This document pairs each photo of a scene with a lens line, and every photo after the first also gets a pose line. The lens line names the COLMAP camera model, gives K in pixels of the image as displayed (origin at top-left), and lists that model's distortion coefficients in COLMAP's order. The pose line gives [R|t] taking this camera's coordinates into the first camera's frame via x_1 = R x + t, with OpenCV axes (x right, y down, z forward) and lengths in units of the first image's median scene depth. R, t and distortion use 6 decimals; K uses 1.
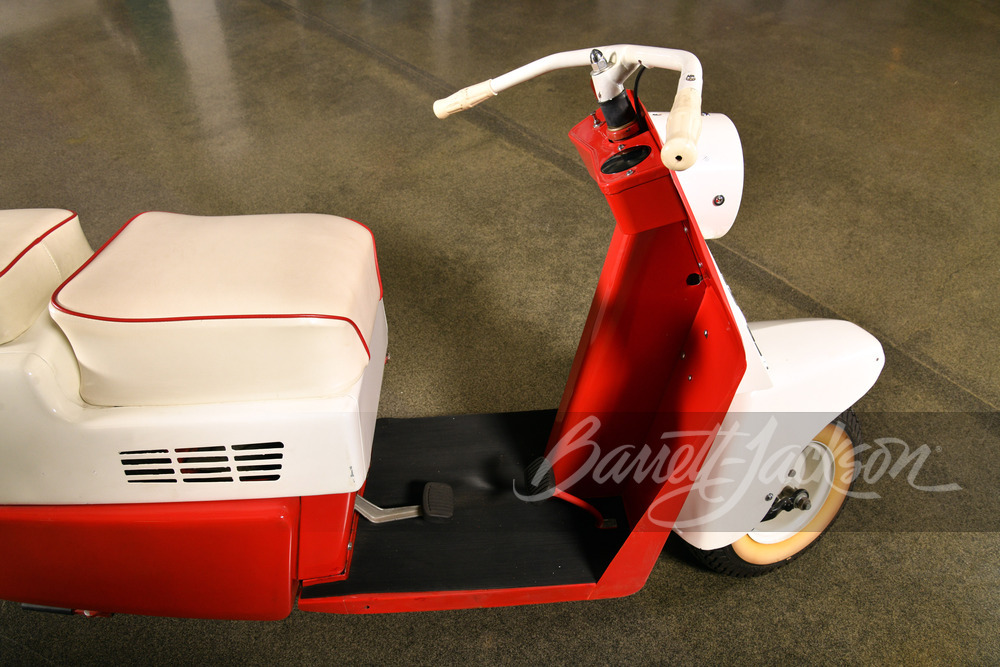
lens RADIAL K [[640.2, 0, 479.9], [0, 640.2, 344.3], [0, 0, 1]] dist [-0.084073, 0.023300]
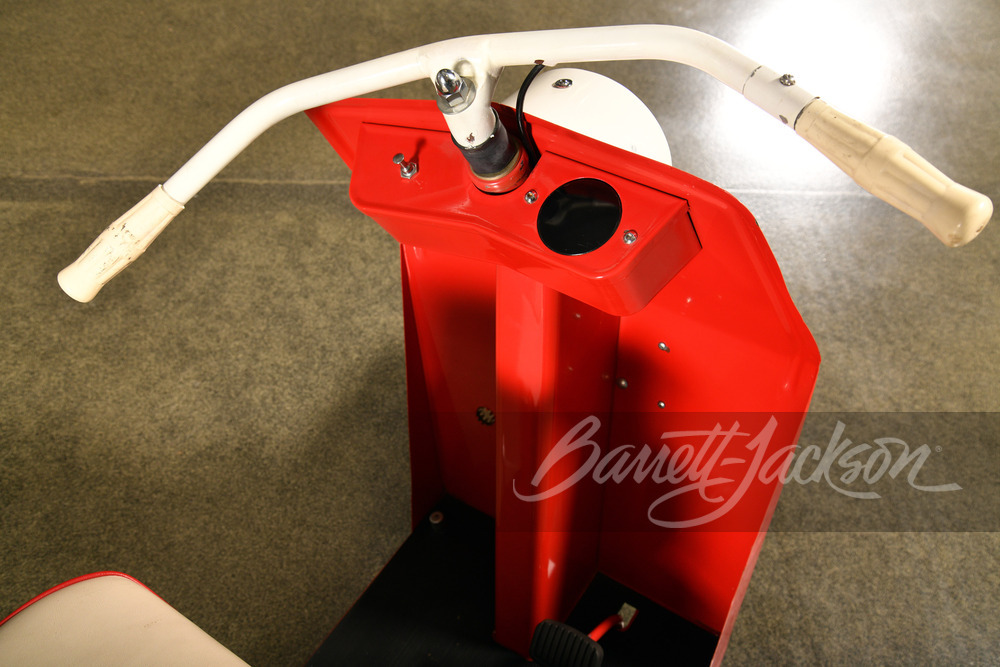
lens RADIAL K [[824.4, 0, 475.8], [0, 824.4, 355.9], [0, 0, 1]] dist [0.003934, 0.010641]
pose [[0.603936, -0.599319, 0.525431, -0.129526], [0.537788, 0.792966, 0.286337, -0.187406], [-0.588256, 0.109641, 0.801208, 0.178316]]
